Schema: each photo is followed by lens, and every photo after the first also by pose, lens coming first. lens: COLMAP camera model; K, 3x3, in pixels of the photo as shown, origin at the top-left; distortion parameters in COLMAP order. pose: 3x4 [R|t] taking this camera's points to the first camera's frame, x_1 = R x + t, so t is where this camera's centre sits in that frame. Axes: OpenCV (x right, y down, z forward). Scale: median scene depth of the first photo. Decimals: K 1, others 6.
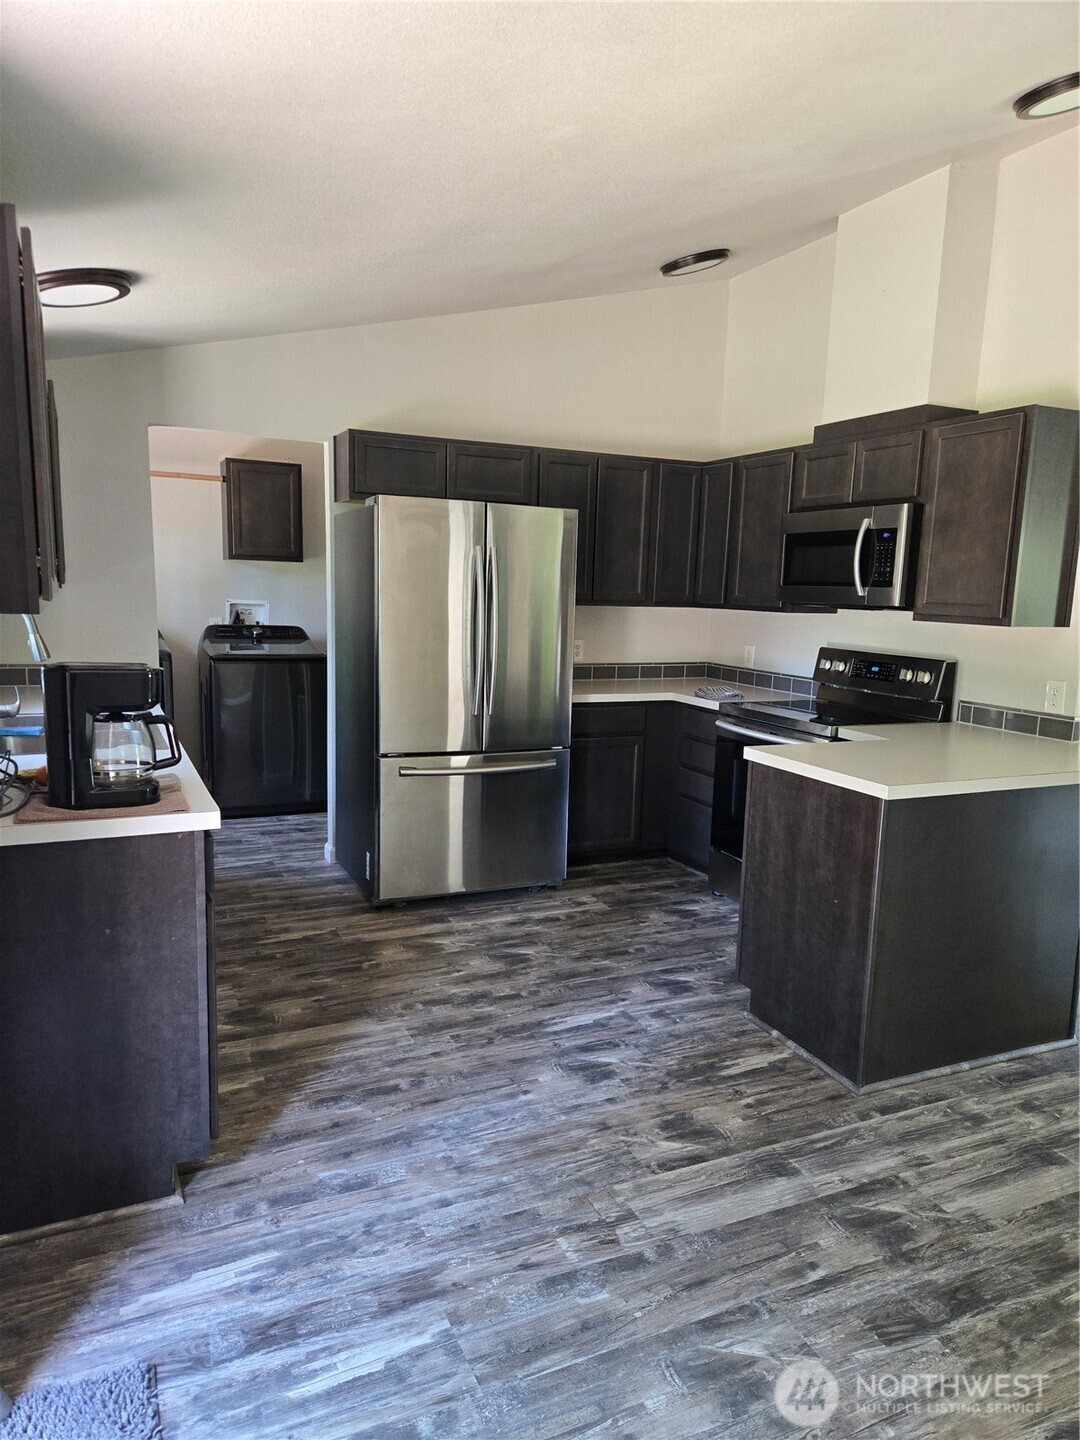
lens RADIAL K [[970.8, 0, 549.2], [0, 970.8, 719.2], [0, 0, 1]] dist [0.057209, -0.043746]
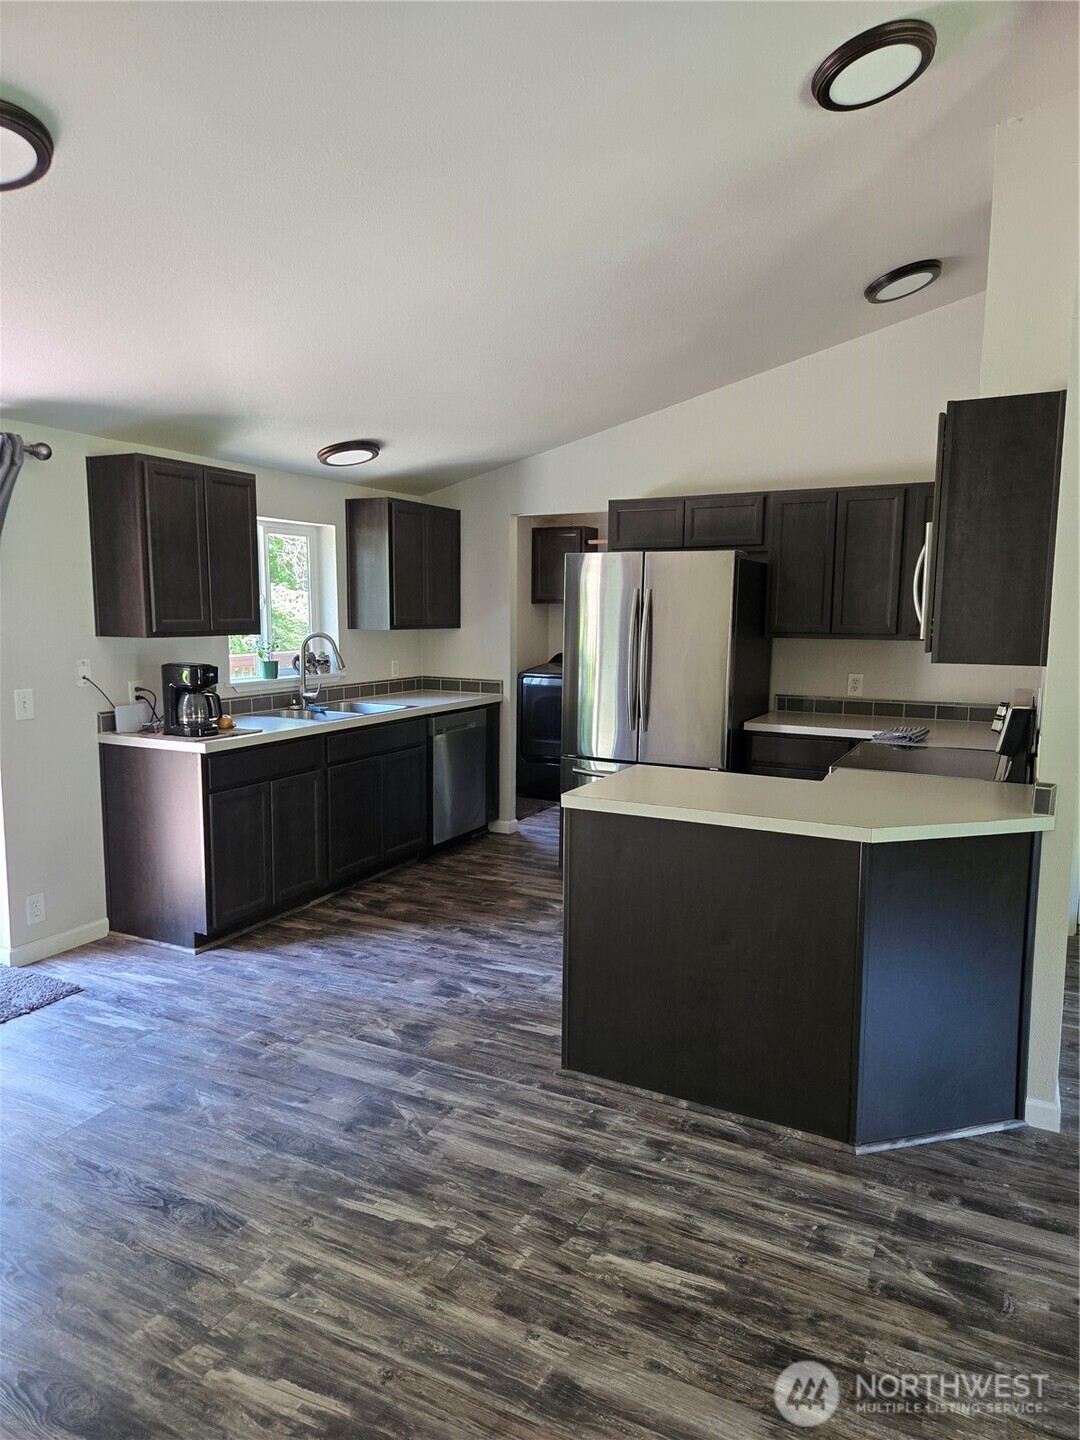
lens RADIAL K [[970.8, 0, 535.0], [0, 970.8, 718.2], [0, 0, 1]] dist [0.057209, -0.043746]
pose [[0.607689, 0.067639, -0.791289, 1.080673], [-0.101409, 0.994819, 0.007157, -0.021832], [0.787674, 0.075894, 0.611400, 0.256608]]
